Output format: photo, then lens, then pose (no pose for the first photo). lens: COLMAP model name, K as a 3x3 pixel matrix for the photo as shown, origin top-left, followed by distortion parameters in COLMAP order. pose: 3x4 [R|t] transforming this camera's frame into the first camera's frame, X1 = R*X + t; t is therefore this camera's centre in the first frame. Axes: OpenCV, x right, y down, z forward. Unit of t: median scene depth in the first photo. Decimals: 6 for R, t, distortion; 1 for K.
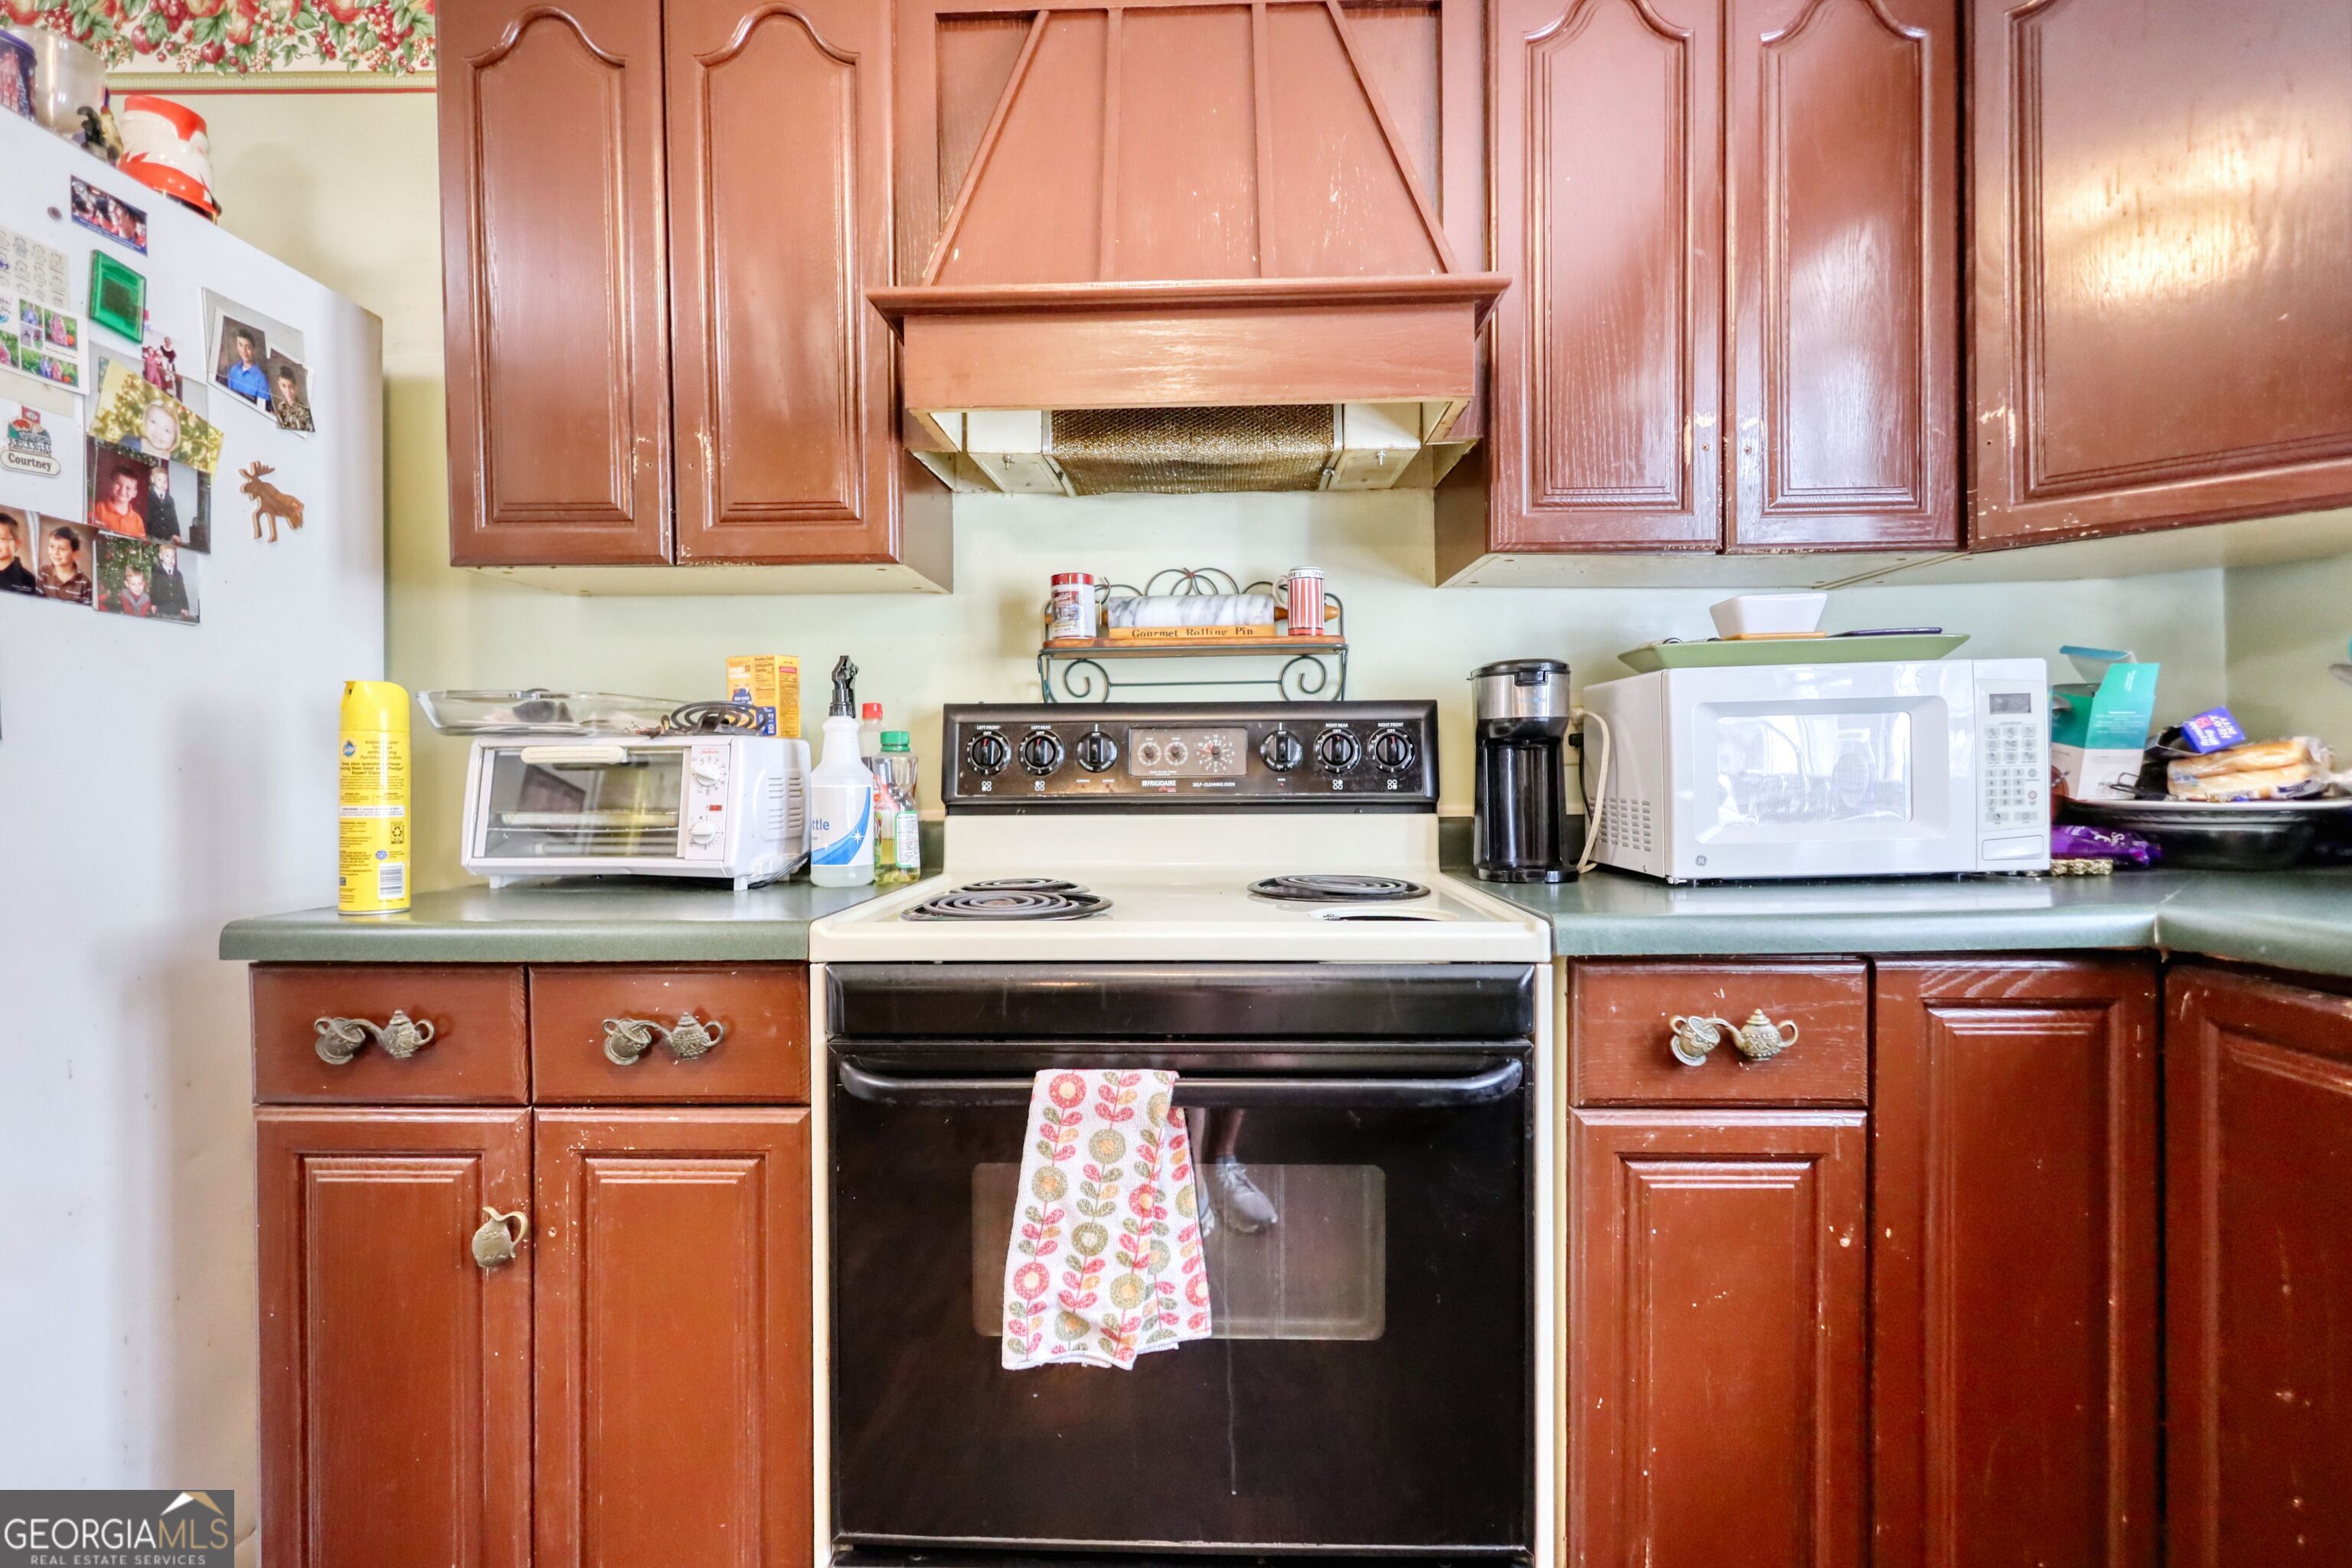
lens RADIAL K [[1123.9, 0, 1176.0], [0, 1123.9, 784.0], [0, 0, 1]] dist [0.004132, -0.000750]
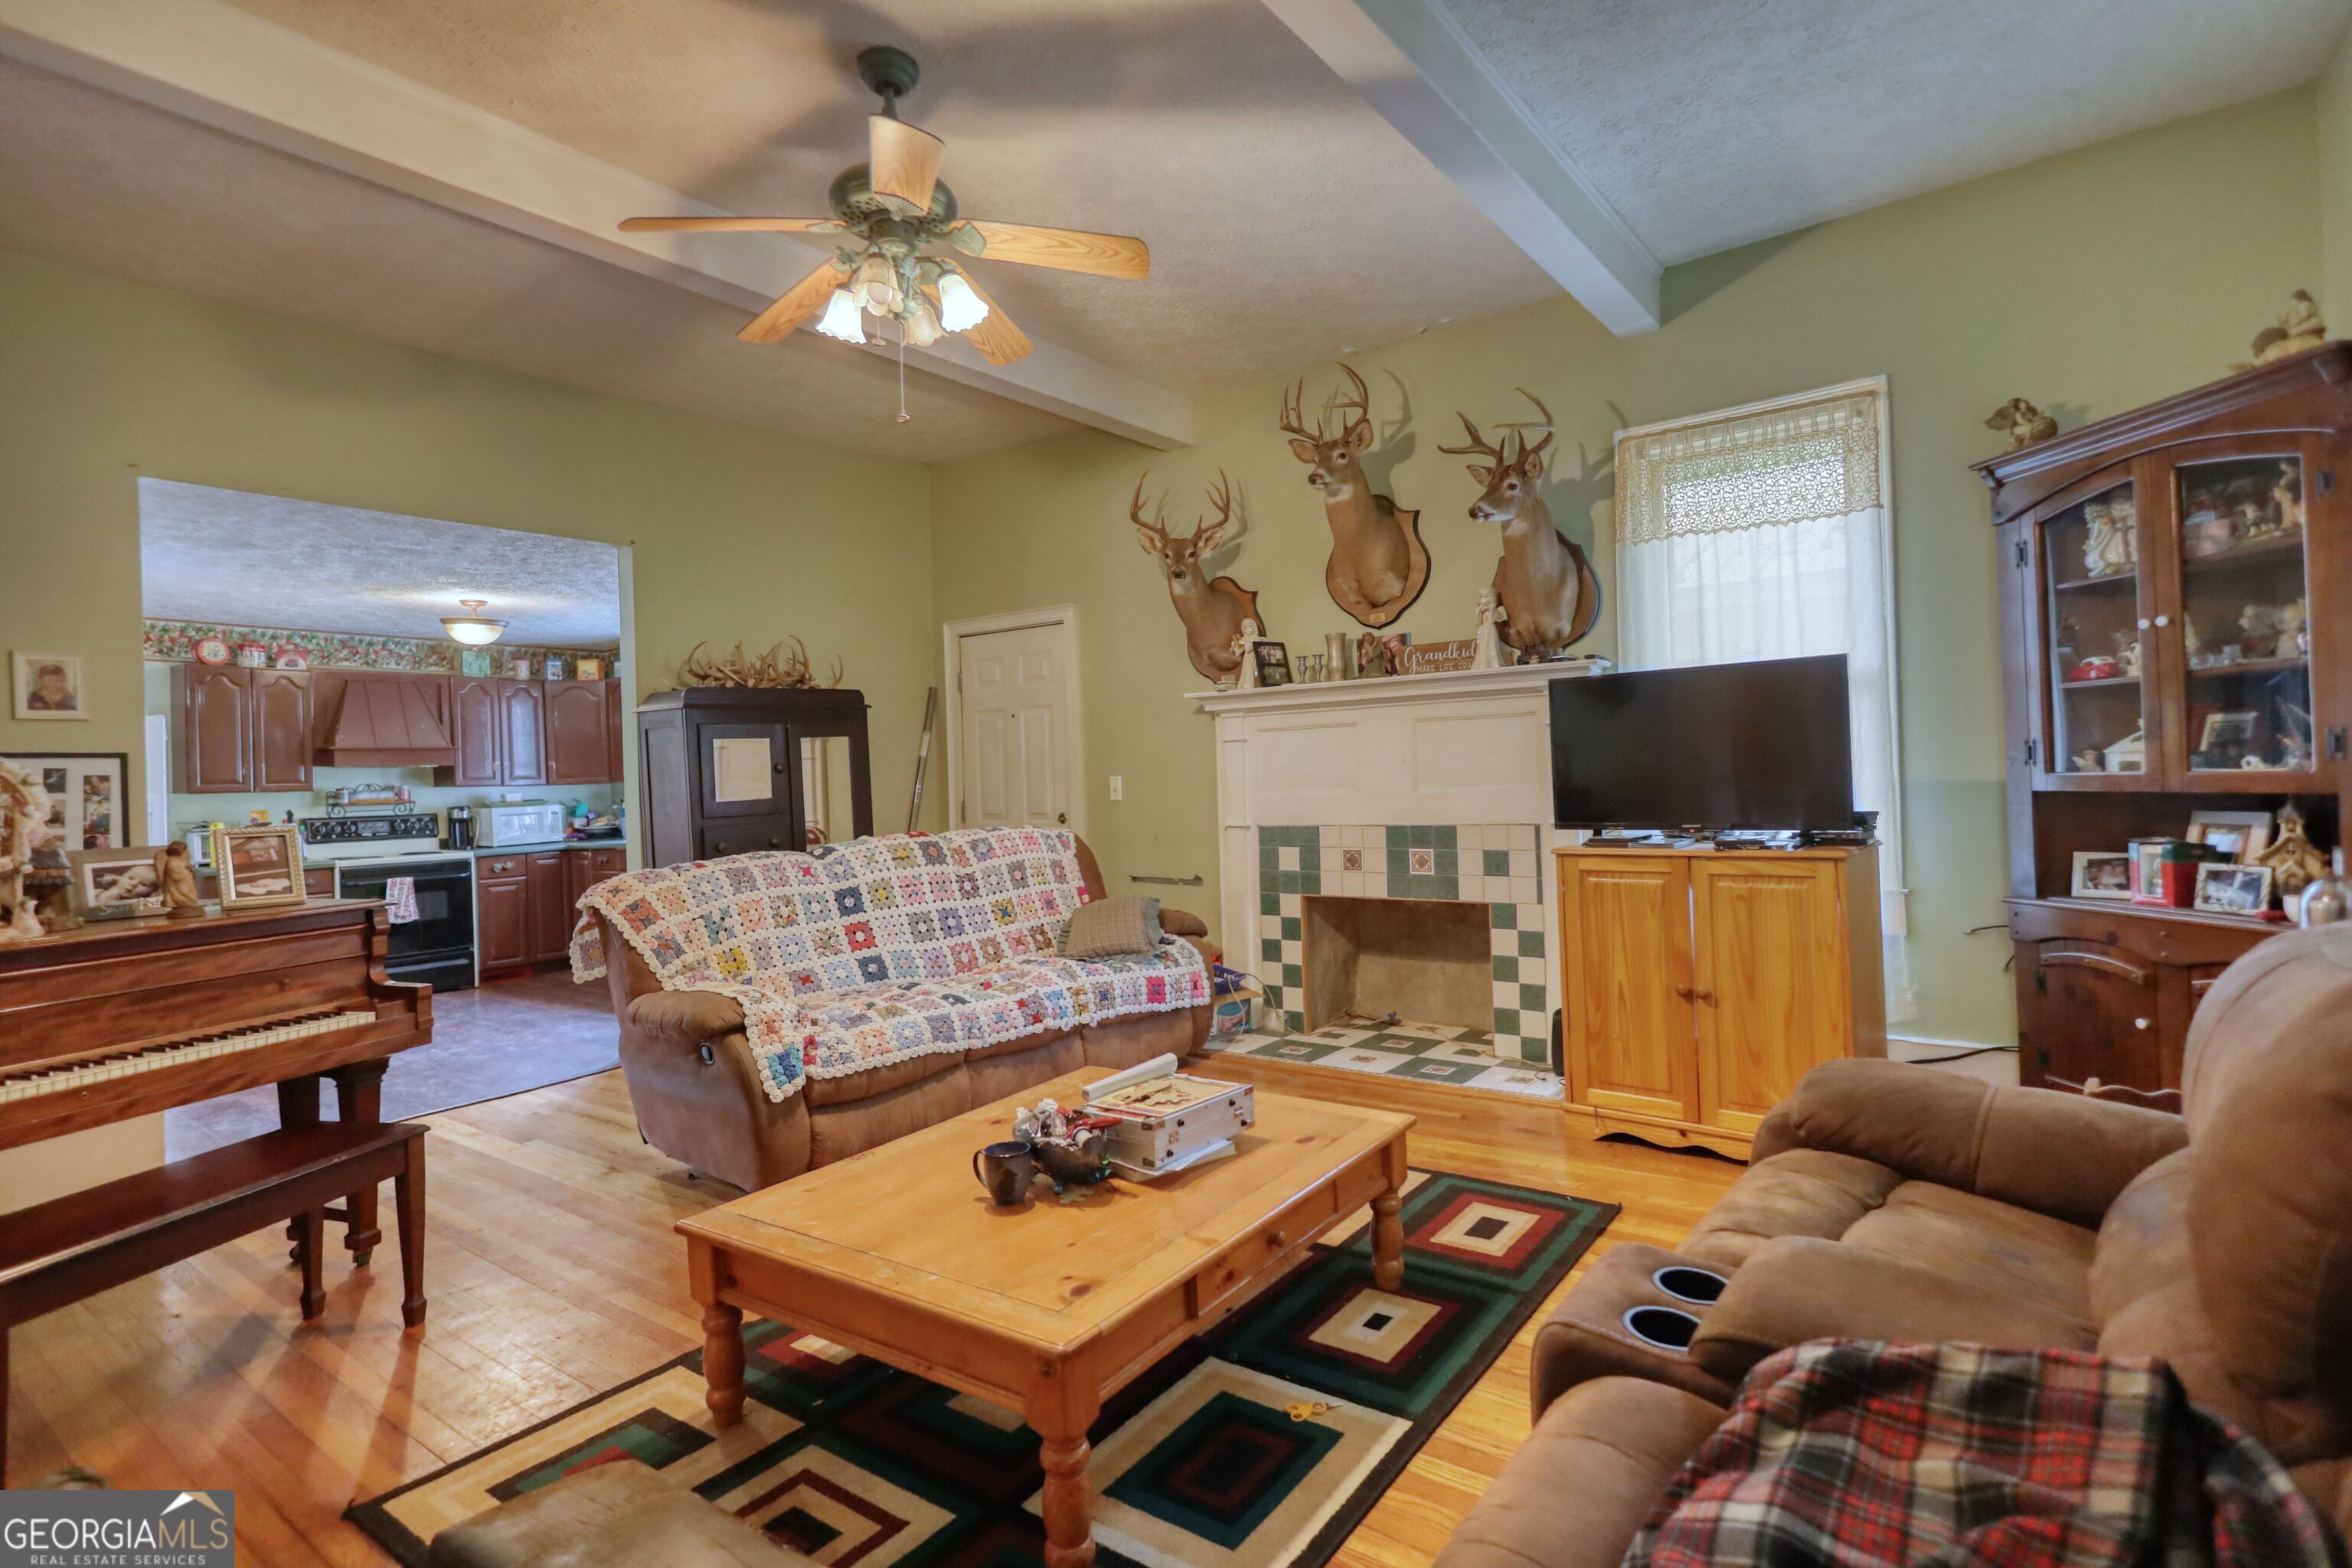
lens RADIAL K [[1124.5, 0, 1214.1], [0, 1124.5, 768.5], [0, 0, 1]] dist [0.003305, 0.000172]
pose [[0.544917, -0.008805, 0.838444, -2.697252], [0.037366, 0.999206, -0.013792, -0.105262], [-0.837657, 0.038845, 0.544813, -5.954944]]
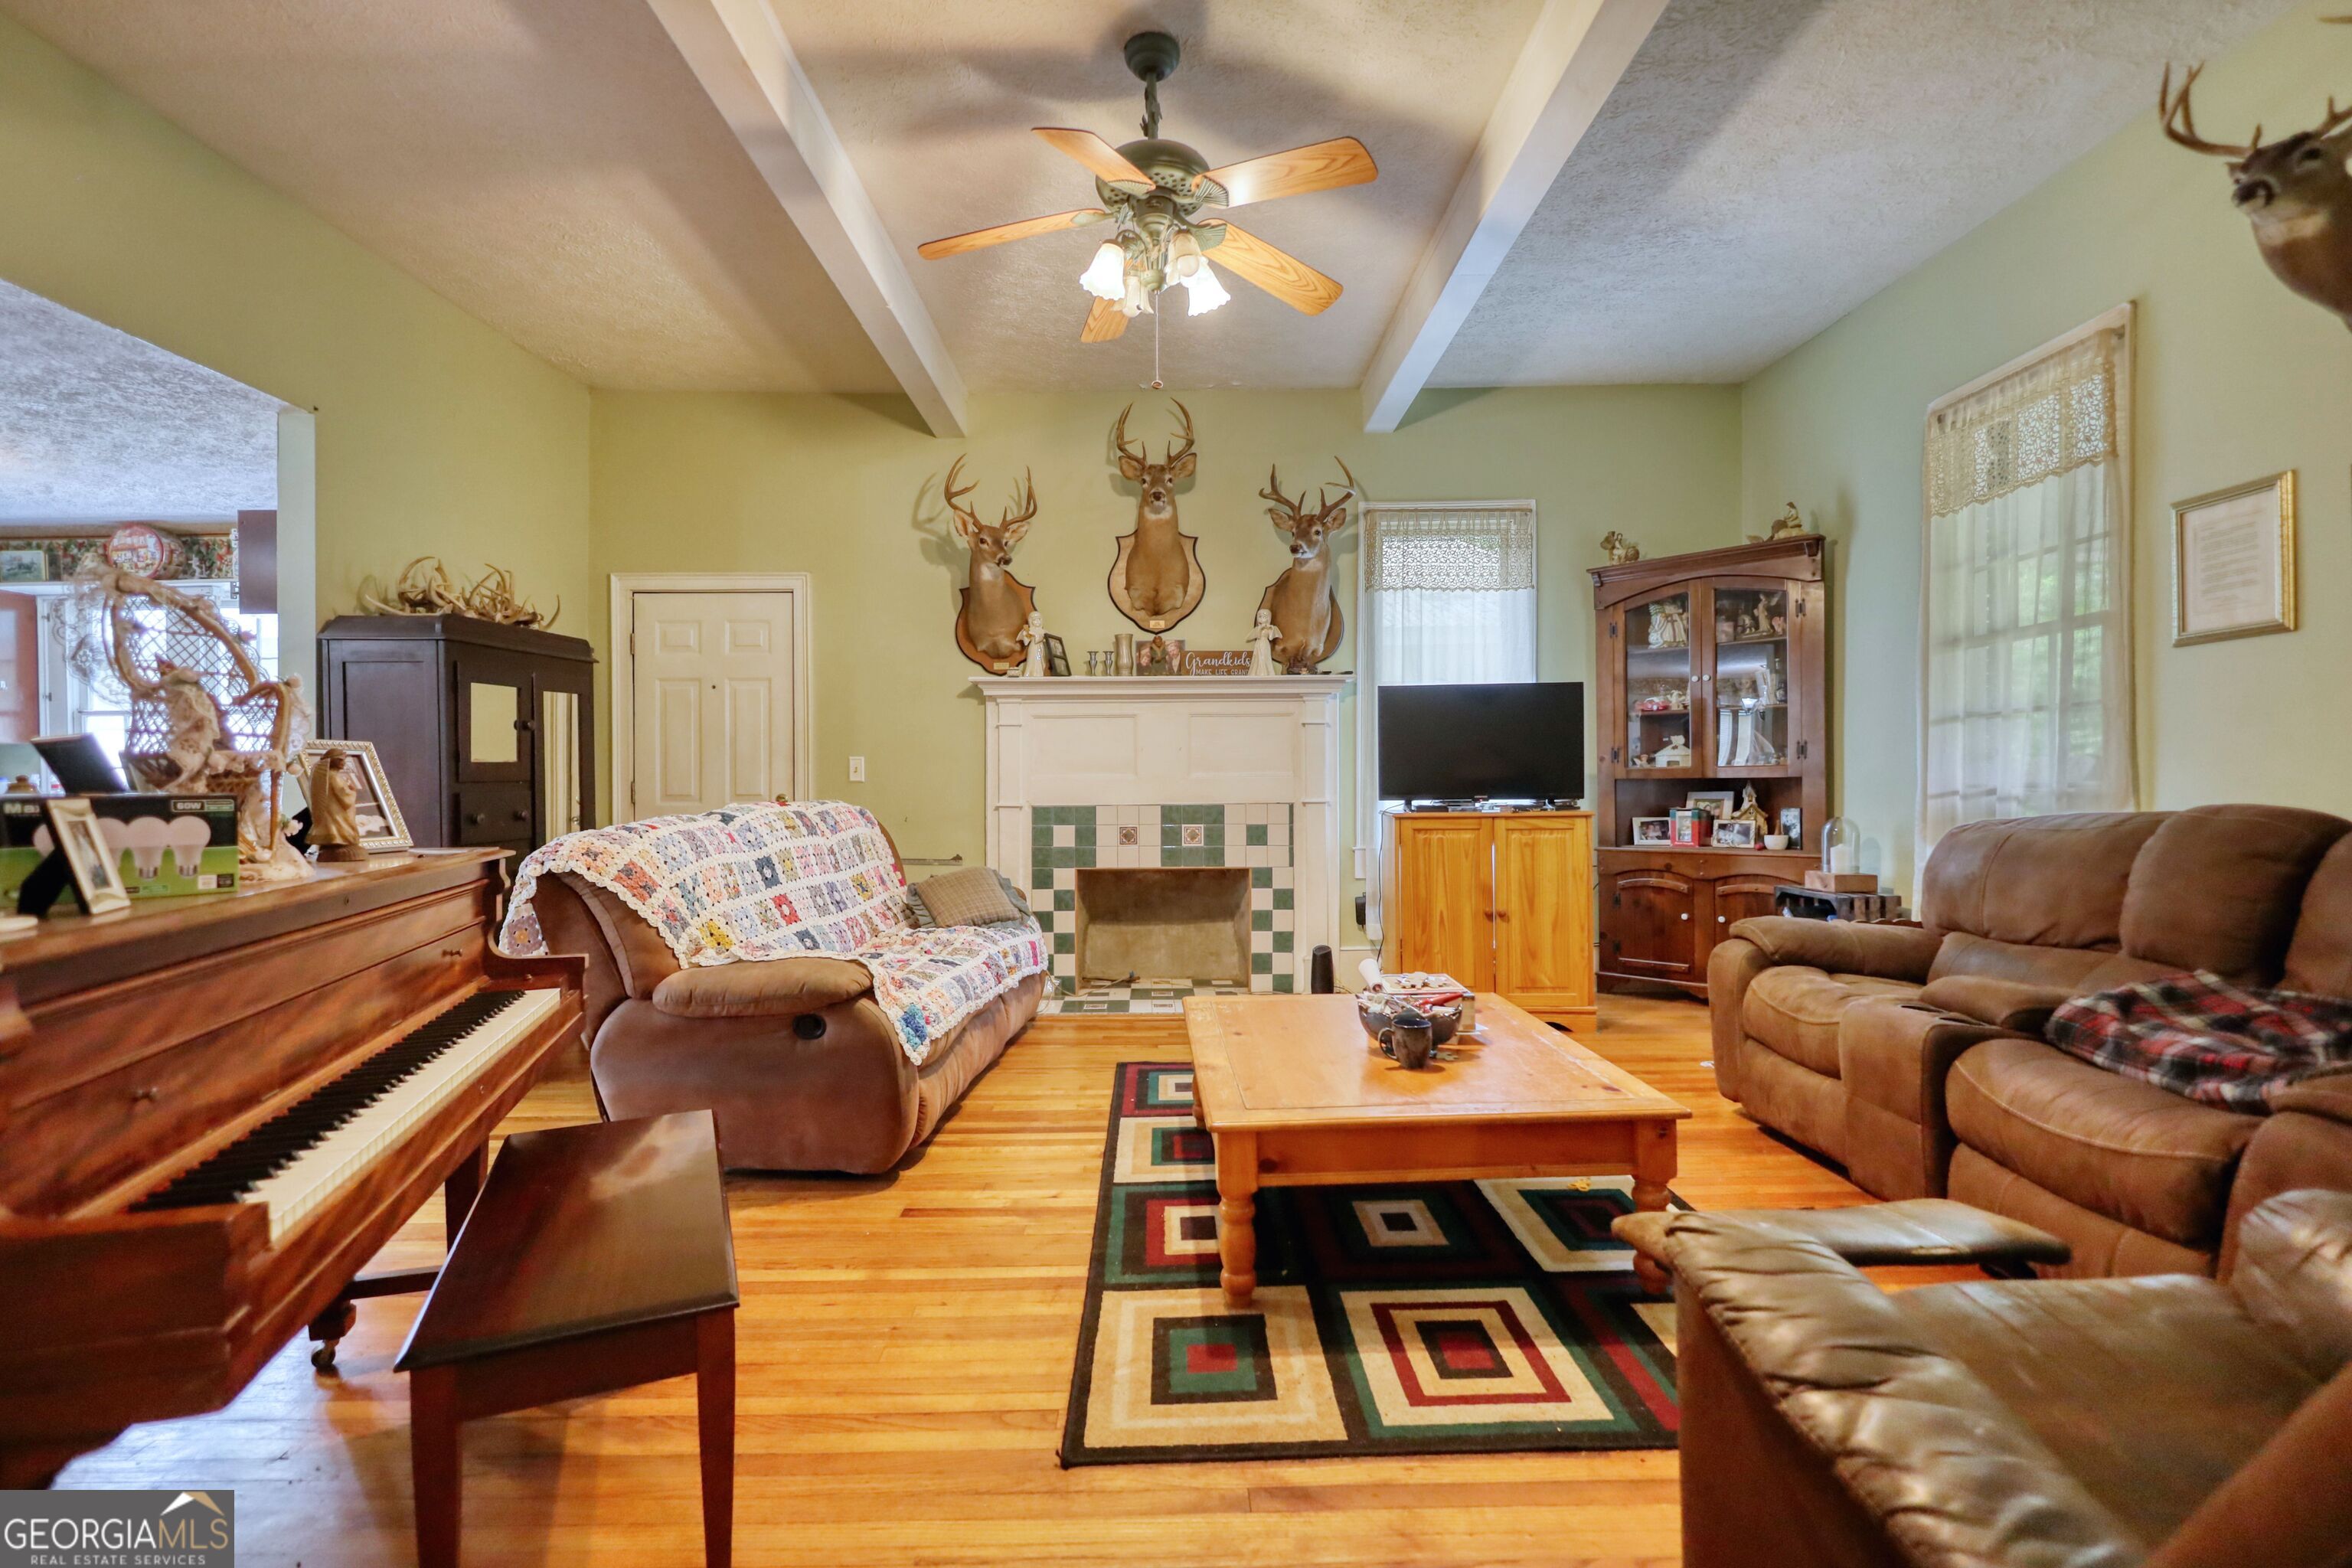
lens RADIAL K [[1088.3, 0, 1165.6], [0, 1088.3, 787.3], [0, 0, 1]] dist [0.003542, -0.001173]
pose [[-0.052589, 0.003365, 0.998611, -3.544442], [0.016613, 0.999859, -0.002495, 0.014711], [-0.998478, 0.016458, -0.052638, -3.893300]]
